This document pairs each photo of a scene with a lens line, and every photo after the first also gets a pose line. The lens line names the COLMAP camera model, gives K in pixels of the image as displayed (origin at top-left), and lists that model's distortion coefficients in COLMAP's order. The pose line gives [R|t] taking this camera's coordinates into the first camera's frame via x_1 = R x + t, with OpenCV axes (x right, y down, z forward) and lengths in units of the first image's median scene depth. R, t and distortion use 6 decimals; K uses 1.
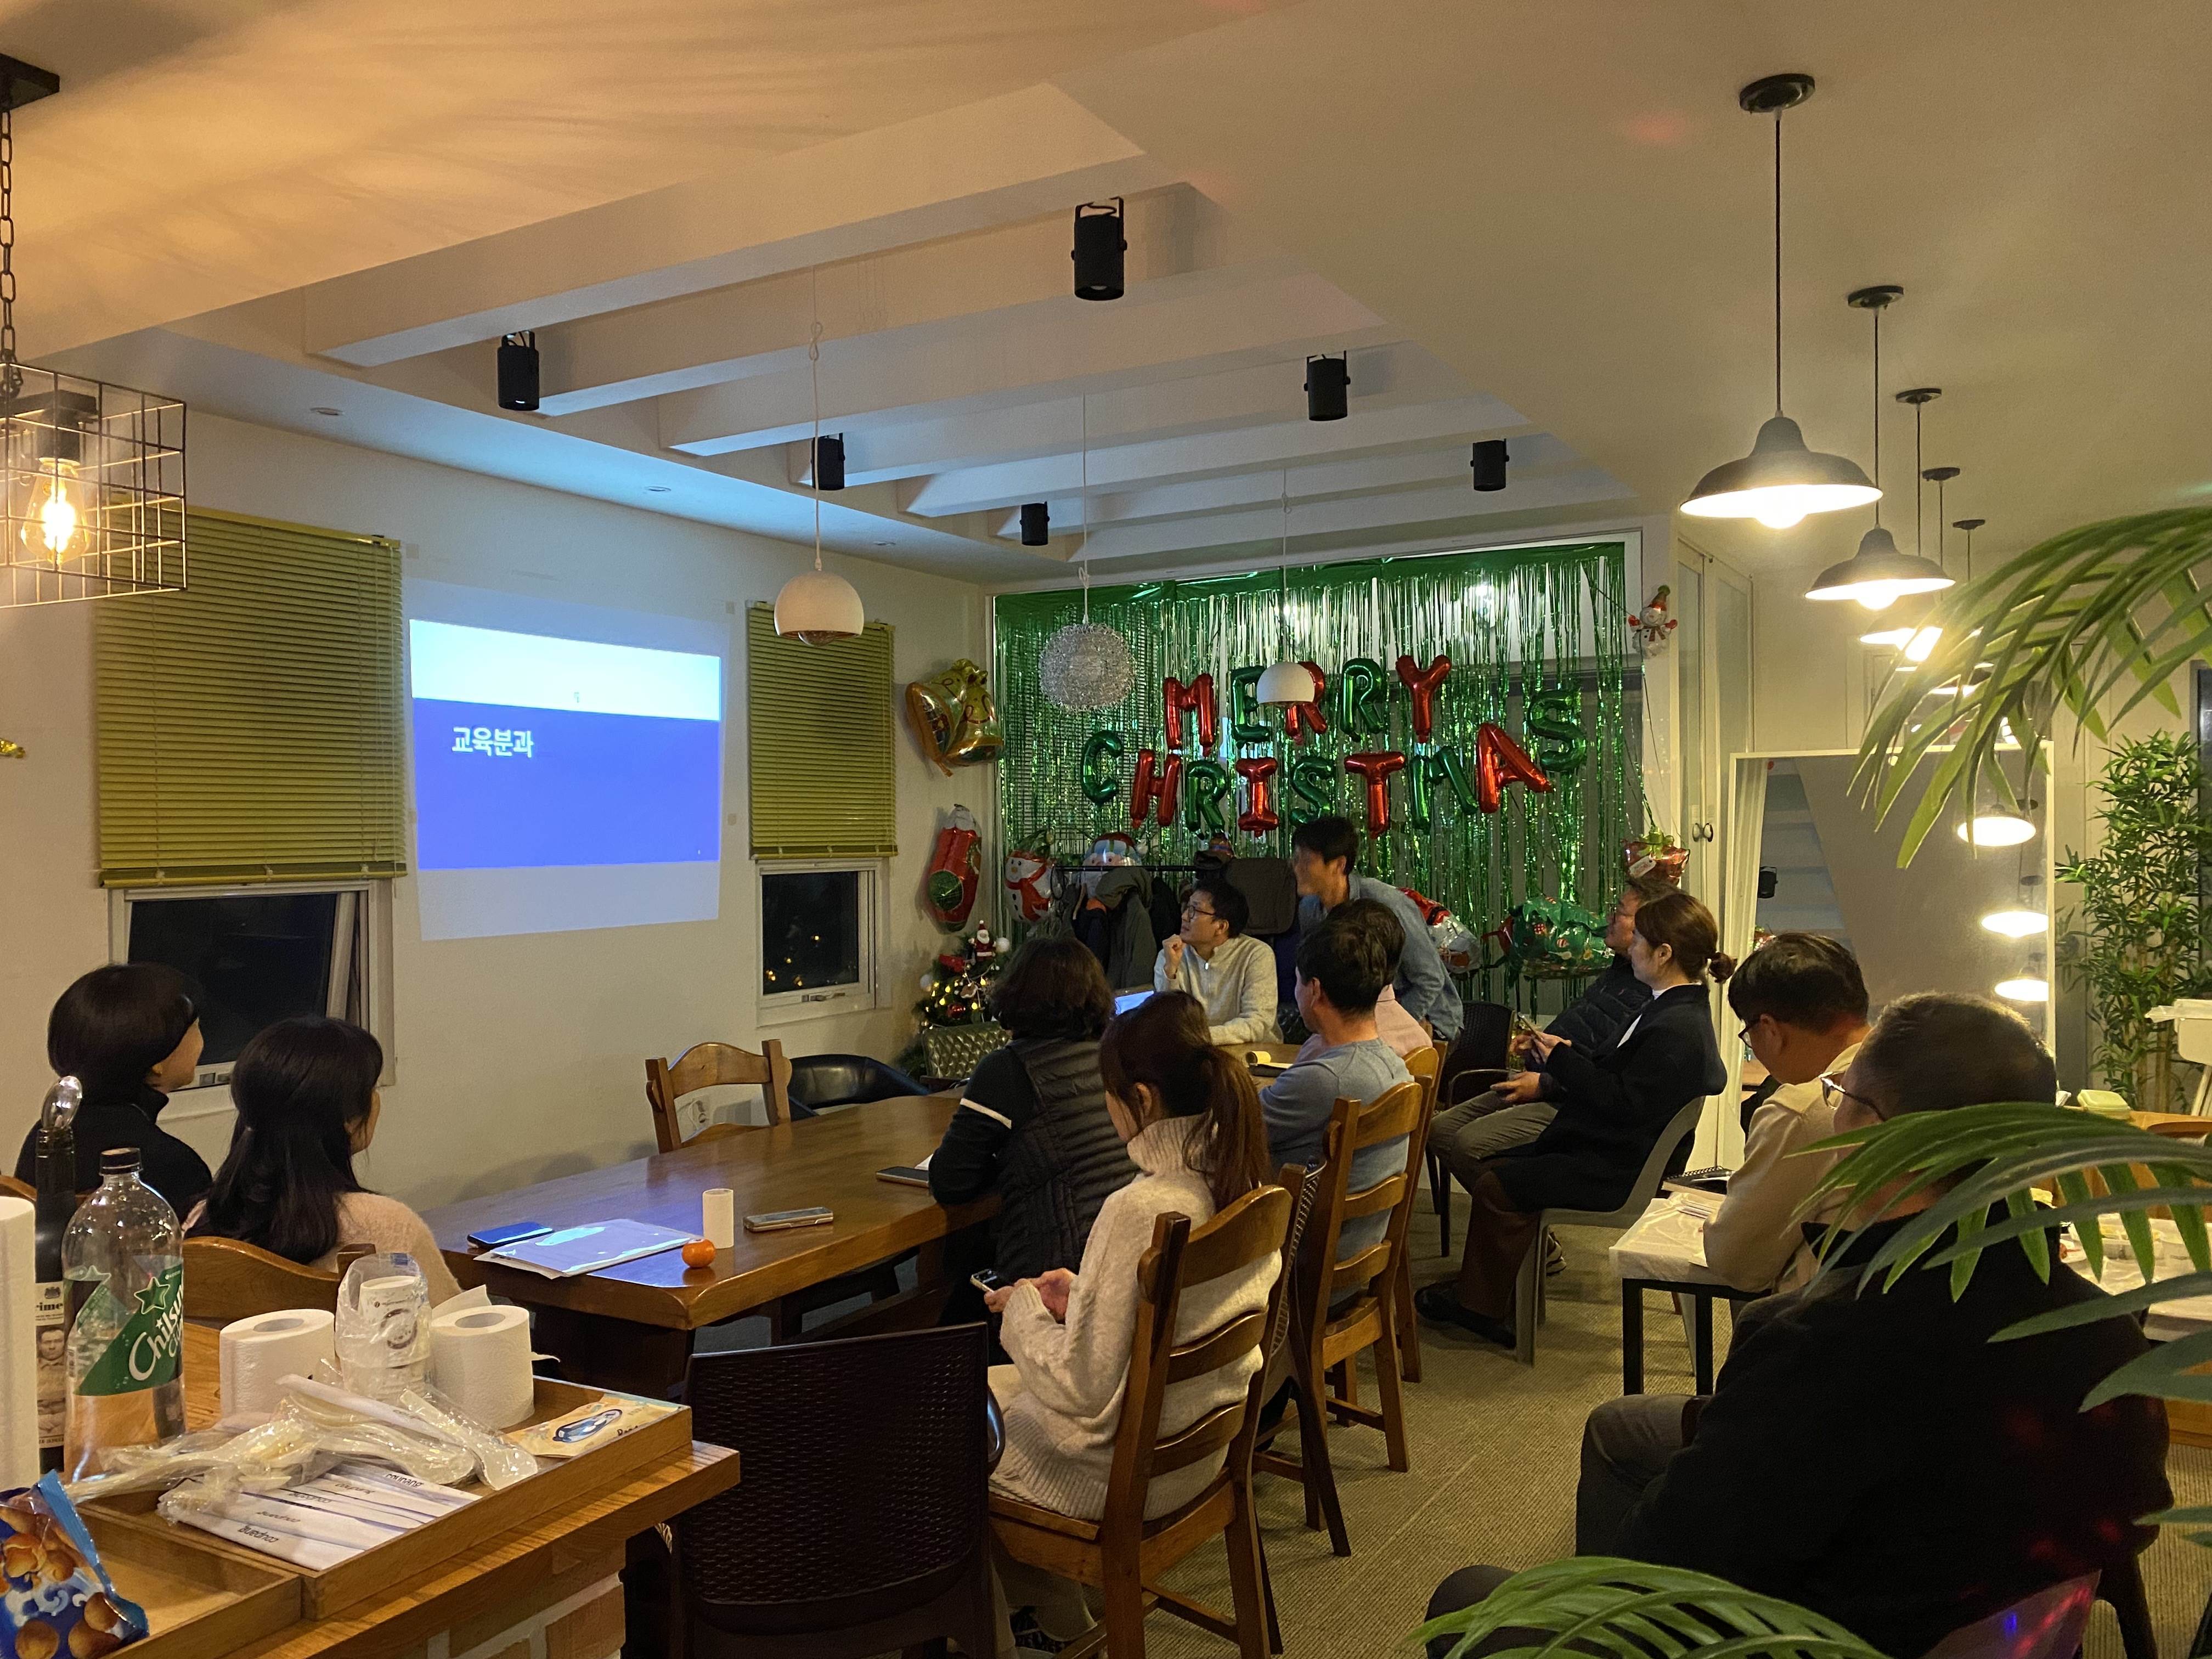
lens RADIAL K [[1674.8, 0, 1106.0], [0, 1674.8, 829.5], [0, 0, 1]] dist [0.005191, -0.079140]
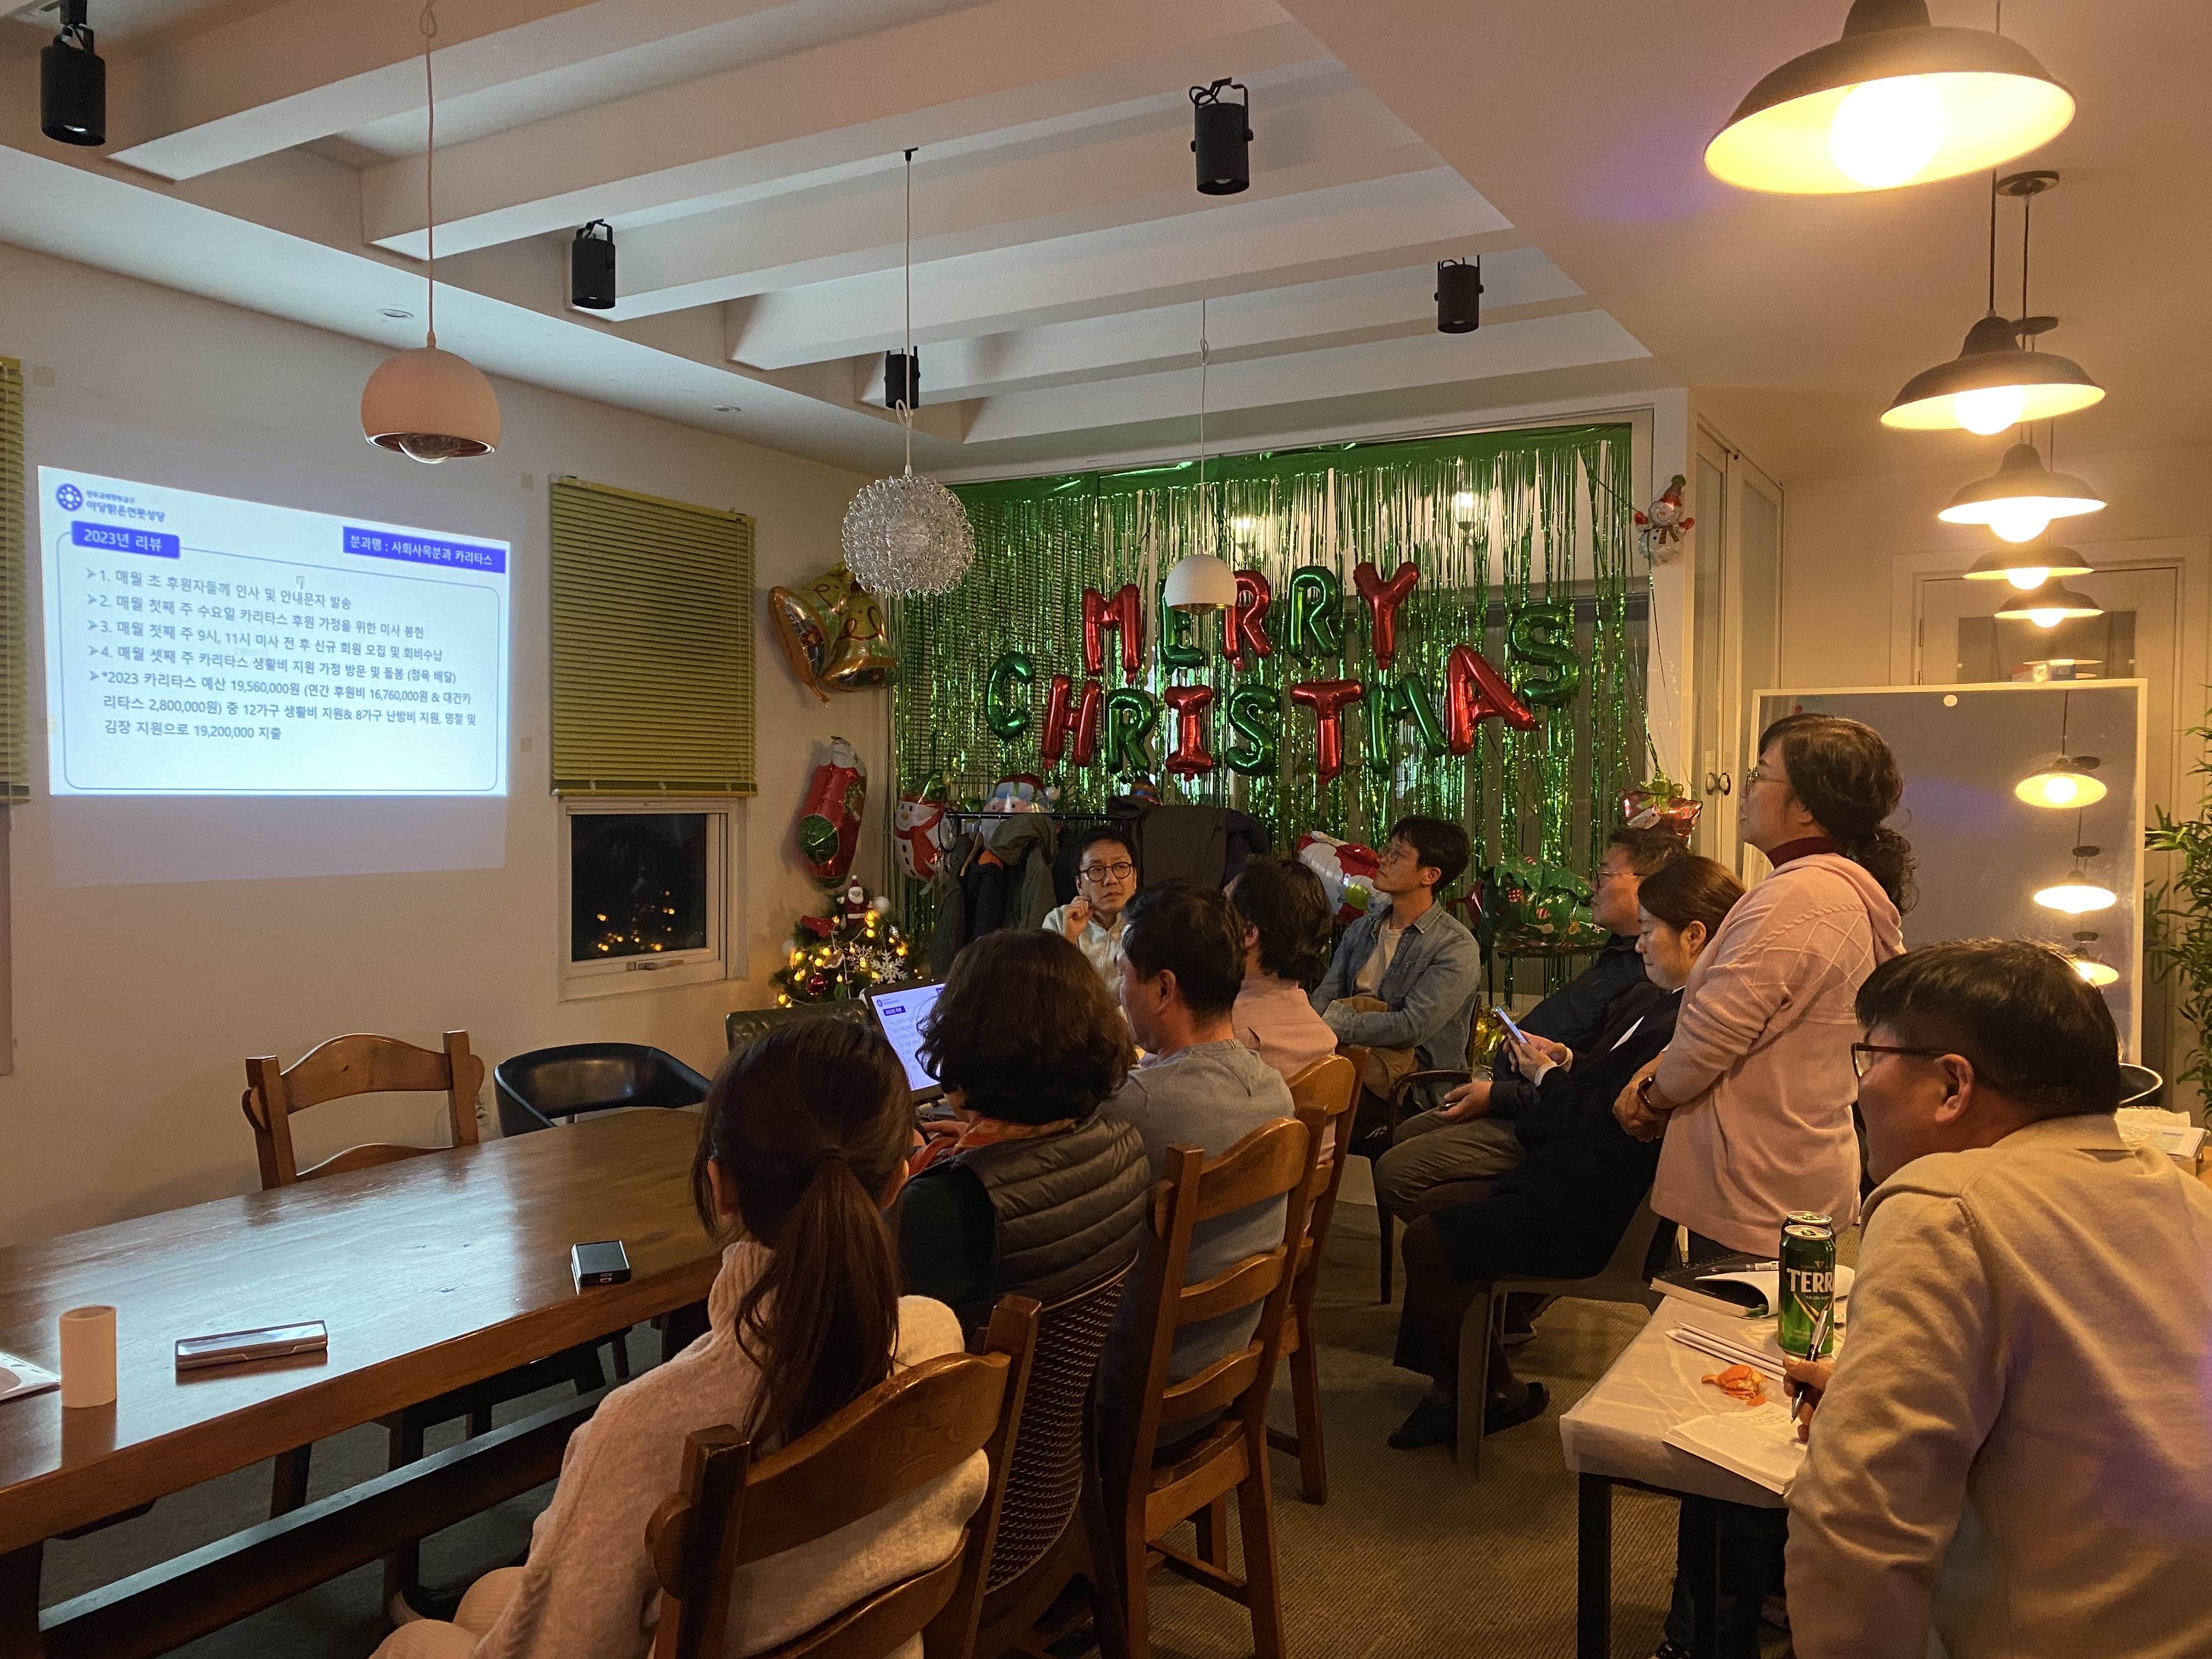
lens RADIAL K [[1676.3, 0, 1163.9], [0, 1676.3, 832.4], [0, 0, 1]] dist [0.034503, -0.081559]
pose [[0.999518, 0.016337, 0.026406, 0.059189], [-0.017012, 0.999529, 0.025523, 0.009513], [-0.025976, -0.025960, 0.999325, 0.170581]]
